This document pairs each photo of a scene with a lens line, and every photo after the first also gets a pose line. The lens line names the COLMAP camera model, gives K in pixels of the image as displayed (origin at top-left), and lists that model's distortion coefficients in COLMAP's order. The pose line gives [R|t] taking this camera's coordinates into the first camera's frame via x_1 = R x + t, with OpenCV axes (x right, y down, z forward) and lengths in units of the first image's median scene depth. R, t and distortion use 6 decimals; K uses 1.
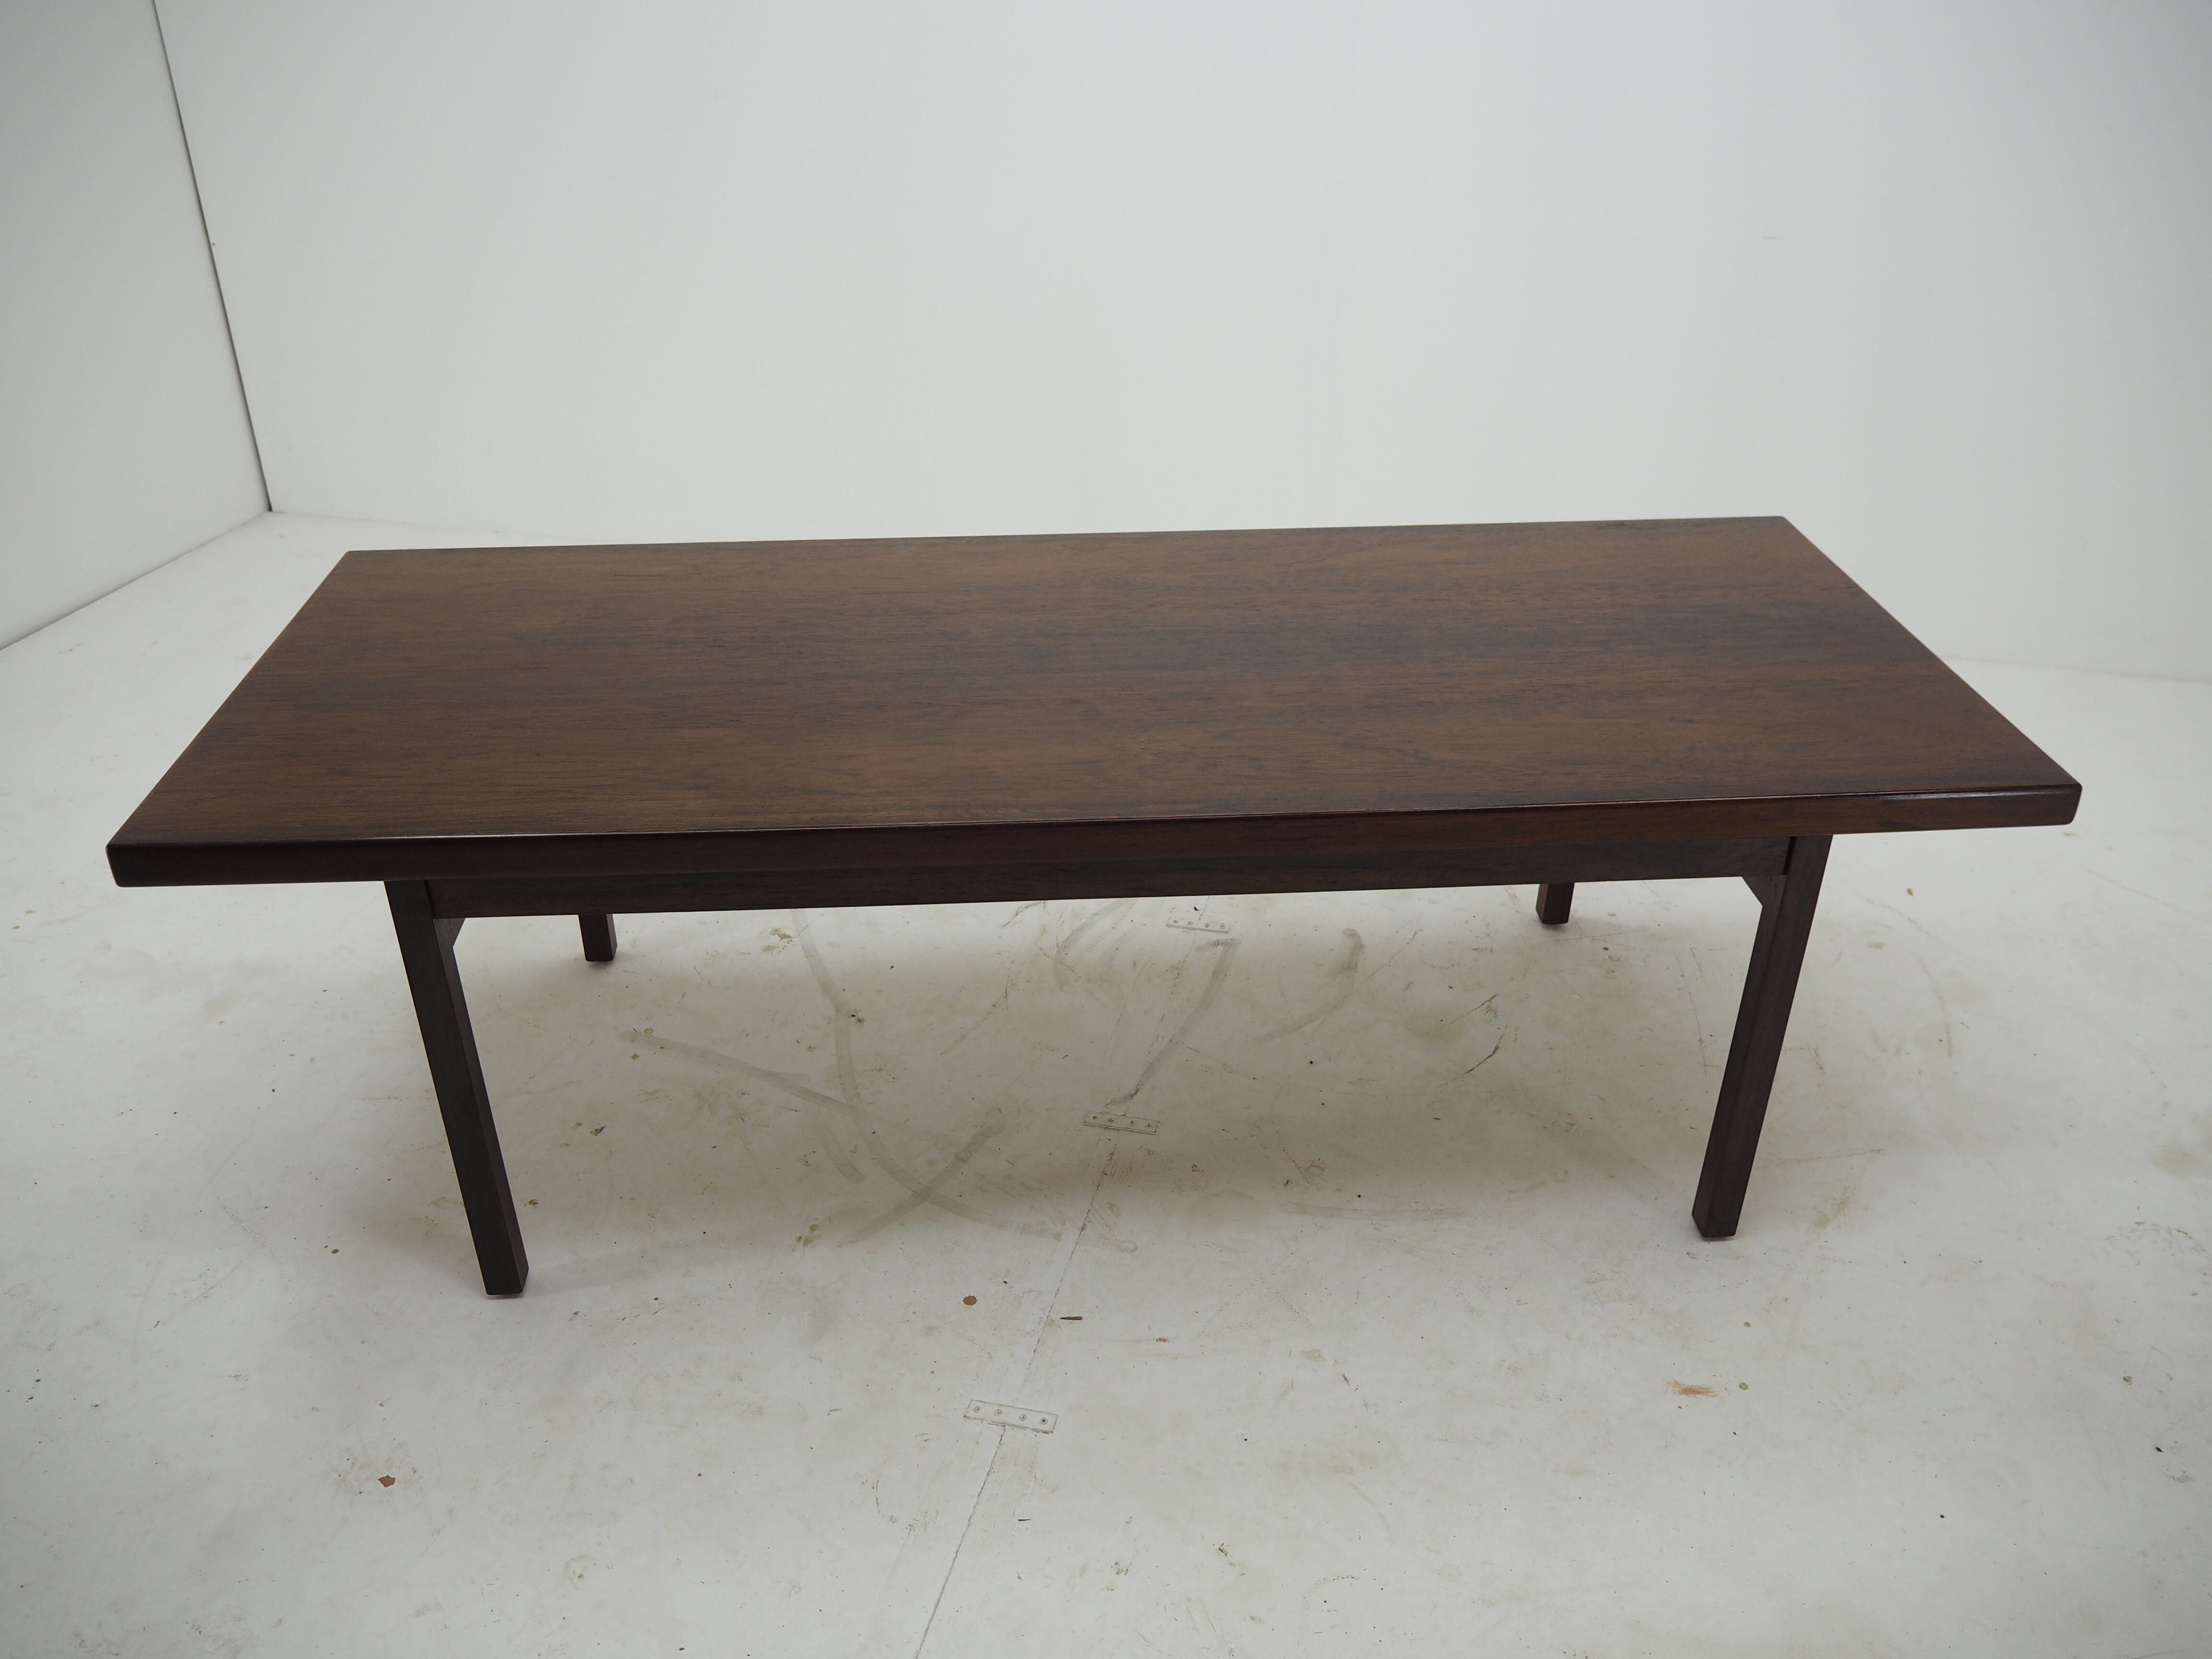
lens RADIAL K [[1846.0, 0, 1099.6], [0, 1846.0, 821.3], [0, 0, 1]] dist [-0.045313, 0.017875]
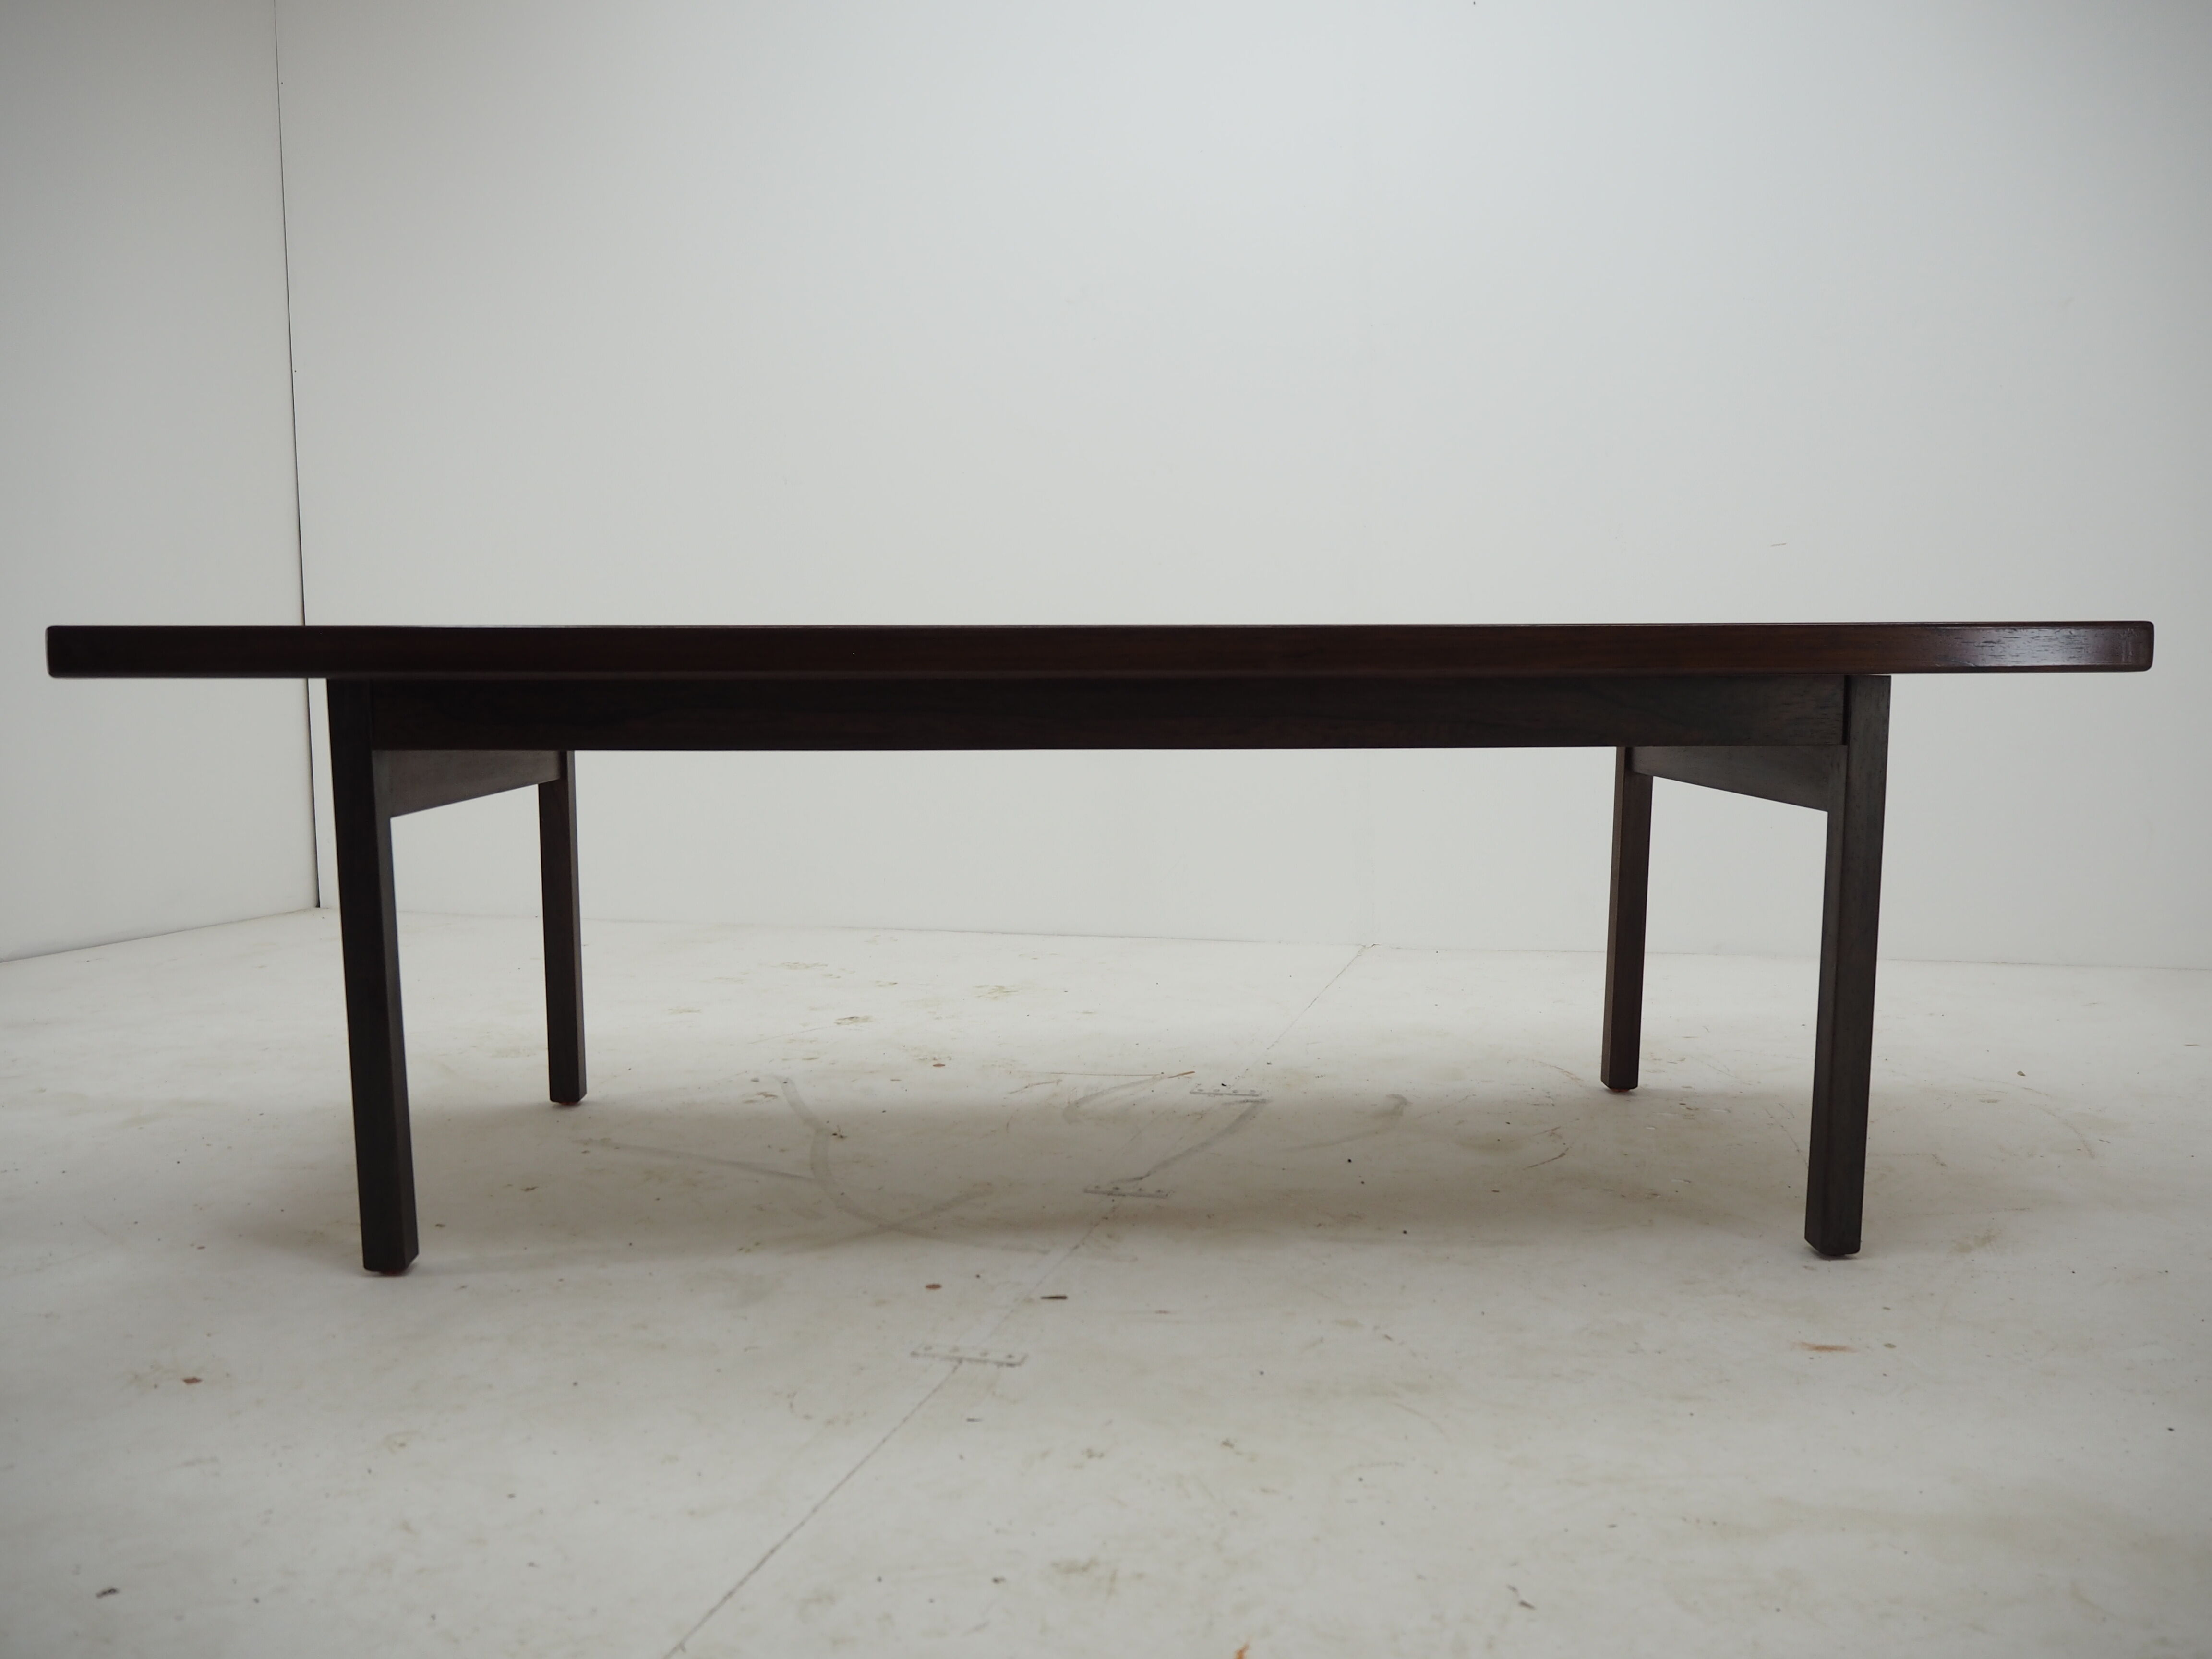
lens RADIAL K [[1846.0, 0, 1100.8], [0, 1846.0, 818.3], [0, 0, 1]] dist [-0.045313, 0.017875]
pose [[0.999186, 0.002302, -0.040287, 0.036201], [-0.018662, 0.911542, -0.410783, 0.388473], [0.035778, 0.411200, 0.910843, 0.152167]]
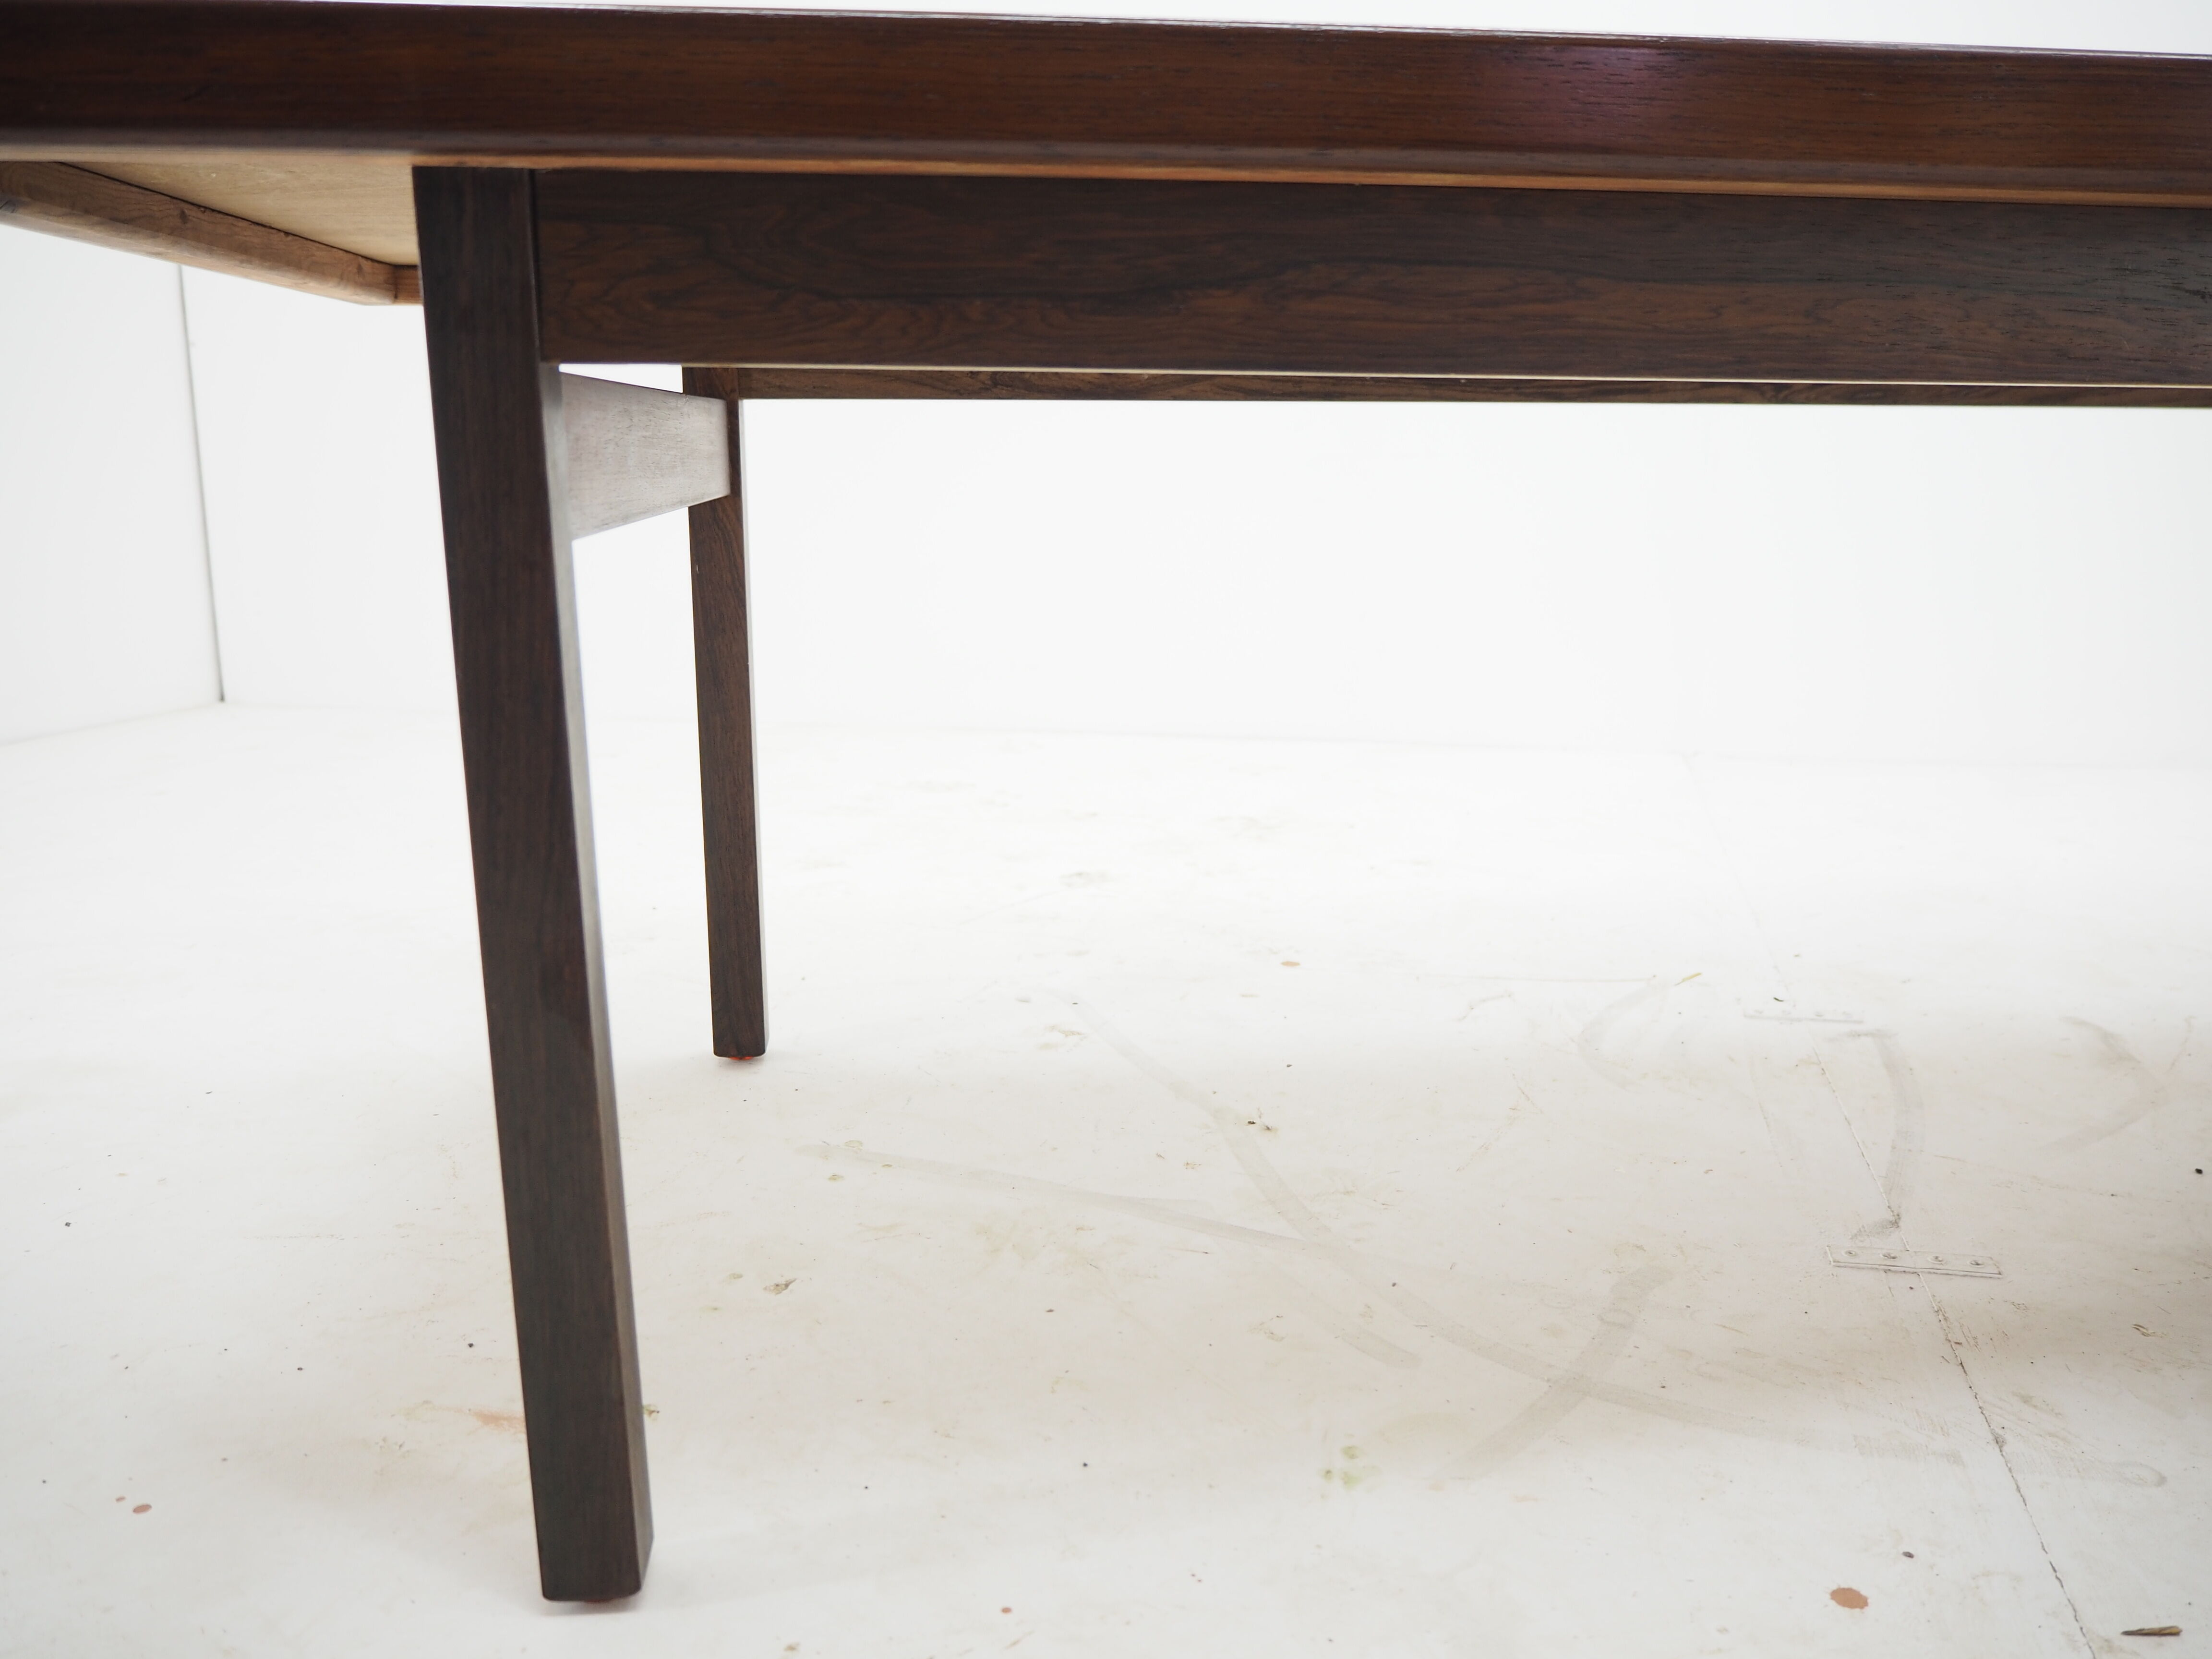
lens RADIAL K [[1846.0, 0, 1107.7], [0, 1846.0, 821.0], [0, 0, 1]] dist [-0.045313, 0.017875]
pose [[0.999622, 0.001164, 0.027481, -0.220876], [0.007020, 0.955223, -0.295803, 0.207780], [-0.026595, 0.295884, 0.954854, 0.575076]]
